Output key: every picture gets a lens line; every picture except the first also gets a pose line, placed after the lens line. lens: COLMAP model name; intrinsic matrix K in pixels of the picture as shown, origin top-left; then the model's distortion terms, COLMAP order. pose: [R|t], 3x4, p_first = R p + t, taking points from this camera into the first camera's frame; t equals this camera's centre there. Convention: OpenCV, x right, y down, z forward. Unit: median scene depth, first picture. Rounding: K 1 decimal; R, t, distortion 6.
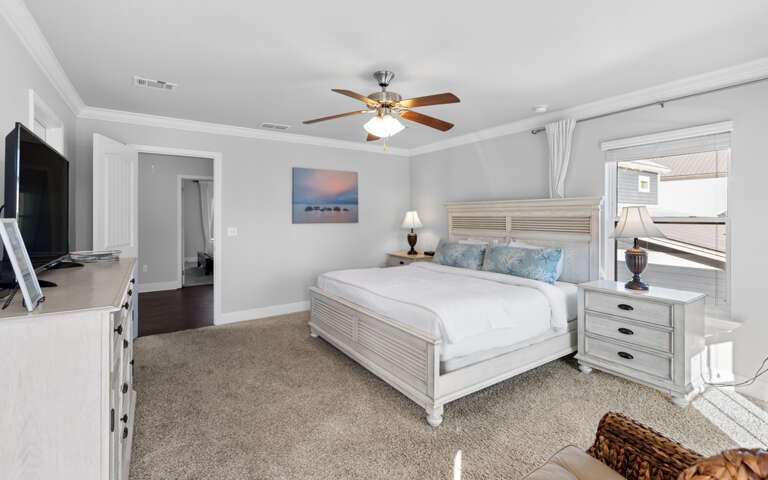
lens RADIAL K [[351.3, 0, 383.6], [0, 351.3, 216.5], [0, 0, 1]] dist [-0.000387, 0.000009]
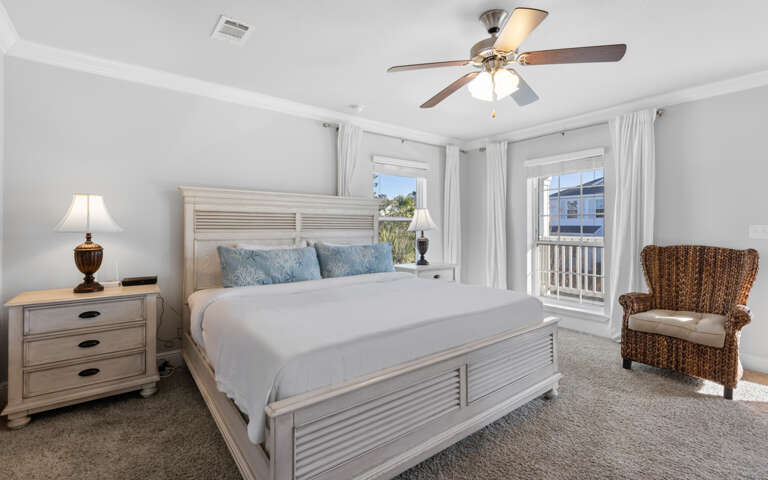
lens RADIAL K [[348.4, 0, 382.0], [0, 348.4, 226.9], [0, 0, 1]] dist [0.001231, -0.001122]
pose [[-0.060571, 0.001774, 0.998162, -0.492056], [-0.001951, 0.999996, -0.001895, 0.034460], [-0.998162, -0.002062, -0.060567, 0.860909]]
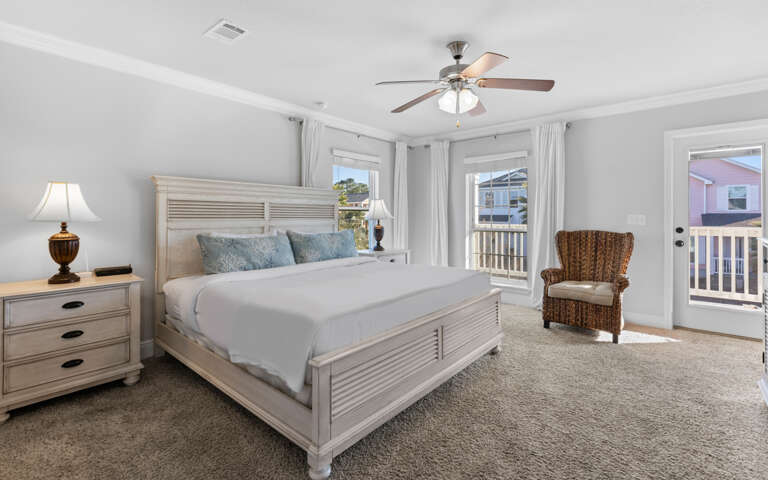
lens RADIAL K [[351.3, 0, 383.6], [0, 351.3, 216.5], [0, 0, 1]] dist [-0.000387, 0.000009]
pose [[-0.270300, 0.000189, 0.962776, -0.568836], [-0.001552, 0.999999, -0.000632, 0.034861], [-0.962775, -0.001665, -0.270299, 0.967249]]
